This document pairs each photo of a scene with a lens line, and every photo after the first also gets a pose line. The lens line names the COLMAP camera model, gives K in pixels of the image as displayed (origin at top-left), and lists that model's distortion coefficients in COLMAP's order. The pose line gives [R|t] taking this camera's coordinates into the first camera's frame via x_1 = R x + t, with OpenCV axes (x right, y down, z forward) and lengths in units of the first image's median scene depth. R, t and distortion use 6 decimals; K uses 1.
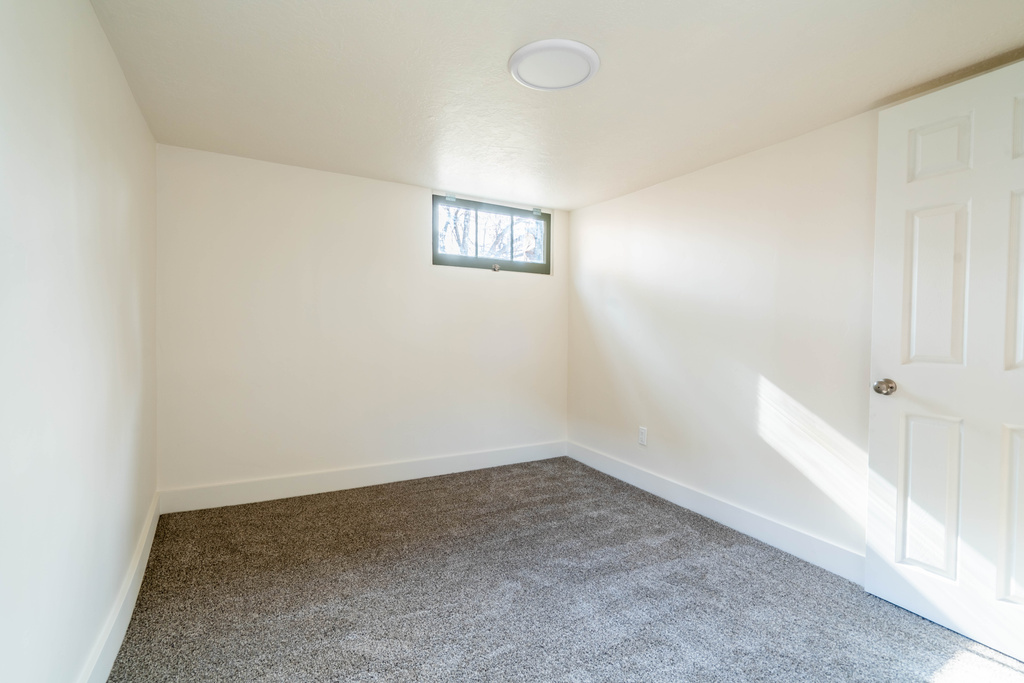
lens RADIAL K [[496.9, 0, 512.0], [0, 496.9, 341.5], [0, 0, 1]] dist [0.000401, -0.000040]
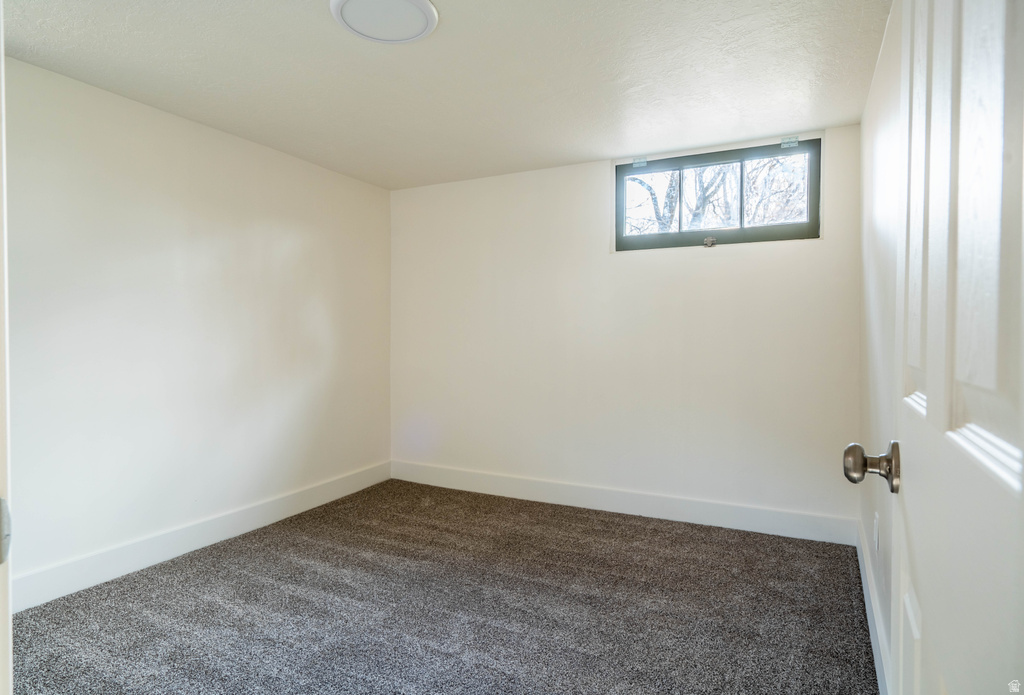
lens RADIAL K [[590.4, 0, 512.0], [0, 590.4, 347.5], [0, 0, 1]] dist [-0.000217, 0.000319]
pose [[0.524315, 0.006741, -0.851498, 0.512224], [-0.009136, 0.999956, 0.002290, 0.001190], [0.851475, 0.006579, 0.524353, 0.313441]]
